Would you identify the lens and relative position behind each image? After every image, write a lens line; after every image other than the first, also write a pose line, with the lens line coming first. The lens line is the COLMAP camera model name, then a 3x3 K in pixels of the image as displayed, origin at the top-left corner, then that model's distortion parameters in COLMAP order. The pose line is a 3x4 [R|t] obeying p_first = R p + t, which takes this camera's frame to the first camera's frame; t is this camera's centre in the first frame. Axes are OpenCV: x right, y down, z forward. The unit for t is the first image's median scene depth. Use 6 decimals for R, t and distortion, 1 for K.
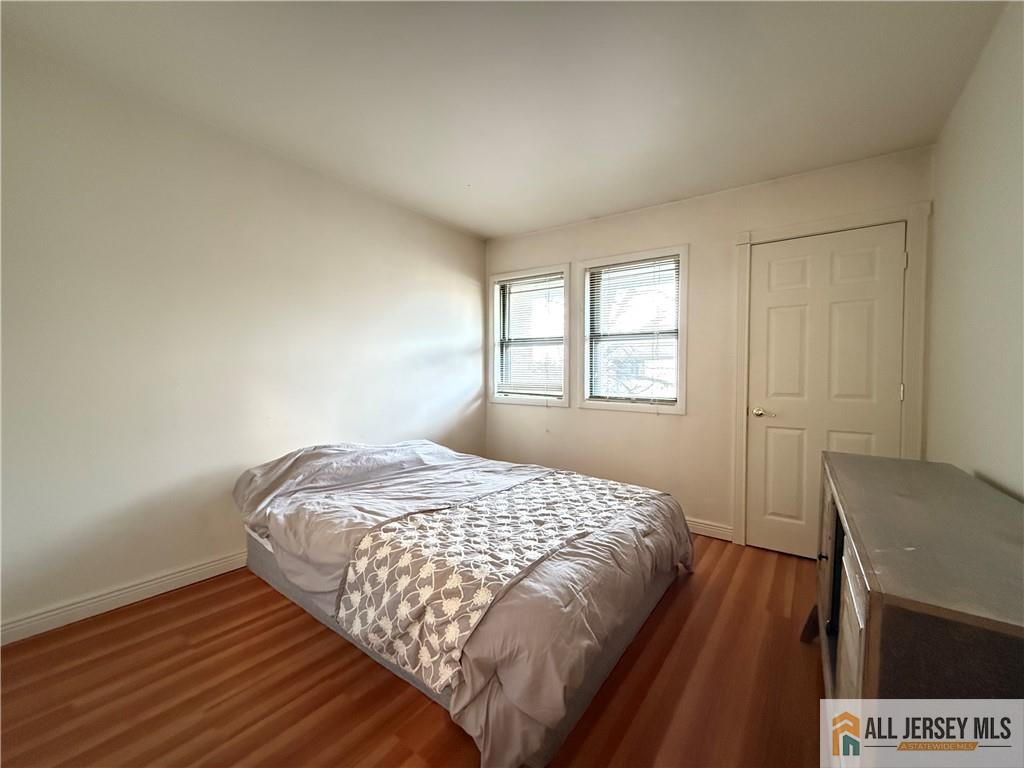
lens RADIAL K [[407.5, 0, 510.7], [0, 407.5, 383.5], [0, 0, 1]] dist [0.001188, 0.000128]
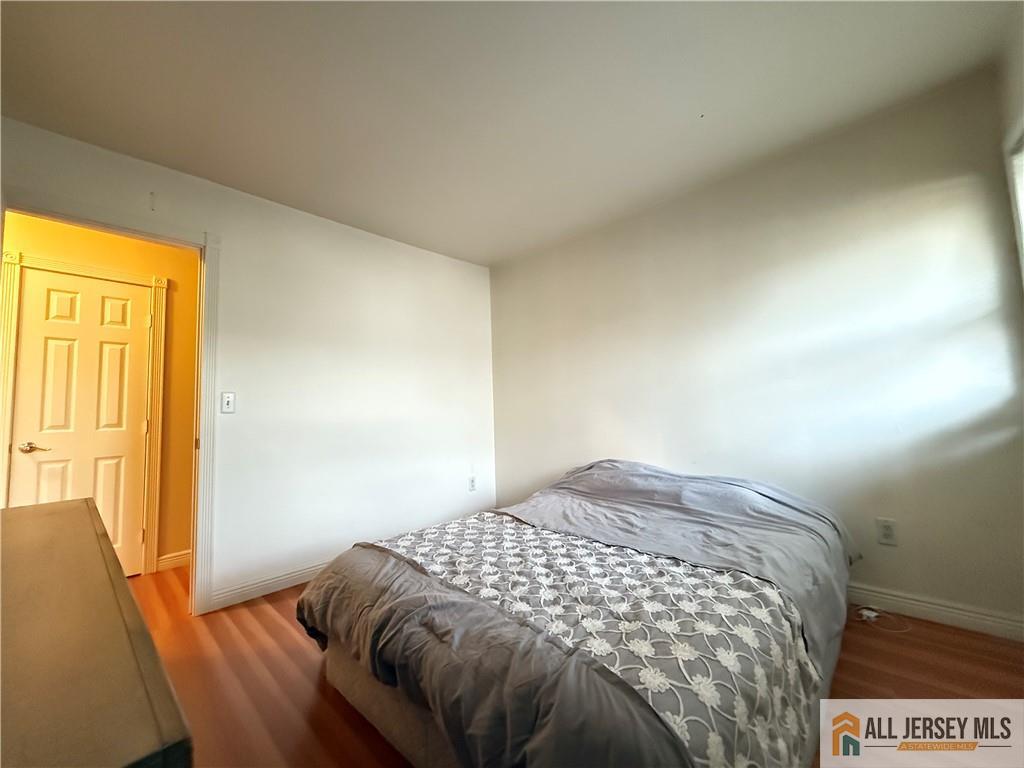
lens RADIAL K [[407.5, 0, 510.7], [0, 407.5, 383.5], [0, 0, 1]] dist [0.001188, 0.000128]
pose [[-0.113270, -0.078928, -0.990424, 0.732248], [0.004784, 0.996785, -0.079982, 0.037016], [0.993553, -0.013798, -0.112529, 0.914094]]
